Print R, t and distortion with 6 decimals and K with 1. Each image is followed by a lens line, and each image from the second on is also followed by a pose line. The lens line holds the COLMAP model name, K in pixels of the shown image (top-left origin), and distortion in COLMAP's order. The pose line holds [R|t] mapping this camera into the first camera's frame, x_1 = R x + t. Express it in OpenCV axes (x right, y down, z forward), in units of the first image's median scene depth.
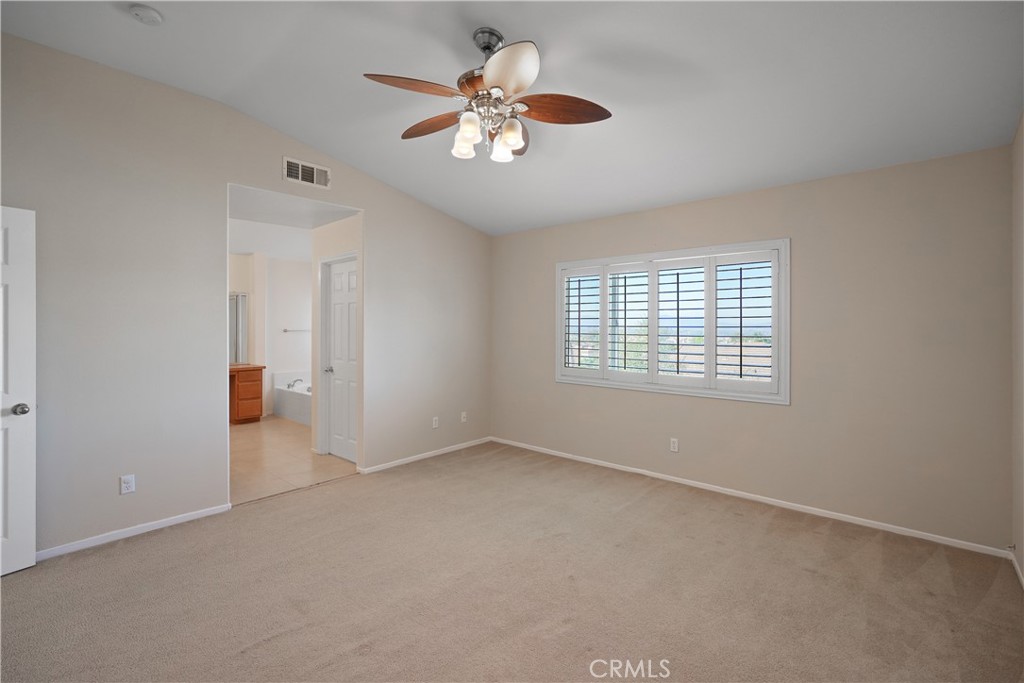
lens RADIAL K [[480.8, 0, 512.4], [0, 480.8, 334.0], [0, 0, 1]] dist [-0.001713, 0.000935]
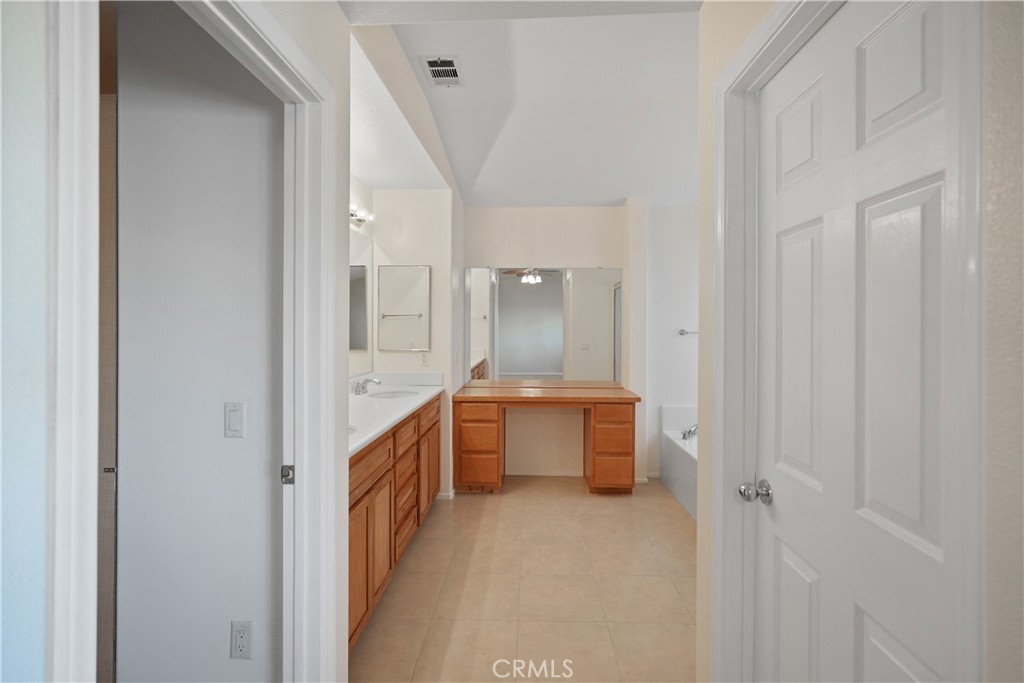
lens RADIAL K [[480.8, 0, 512.4], [0, 480.8, 334.0], [0, 0, 1]] dist [-0.001713, 0.000935]
pose [[0.657355, 0.001332, -0.753580, -0.199507], [-0.004847, 0.999985, -0.002461, -0.002874], [0.753565, 0.005270, 0.657352, 0.535013]]
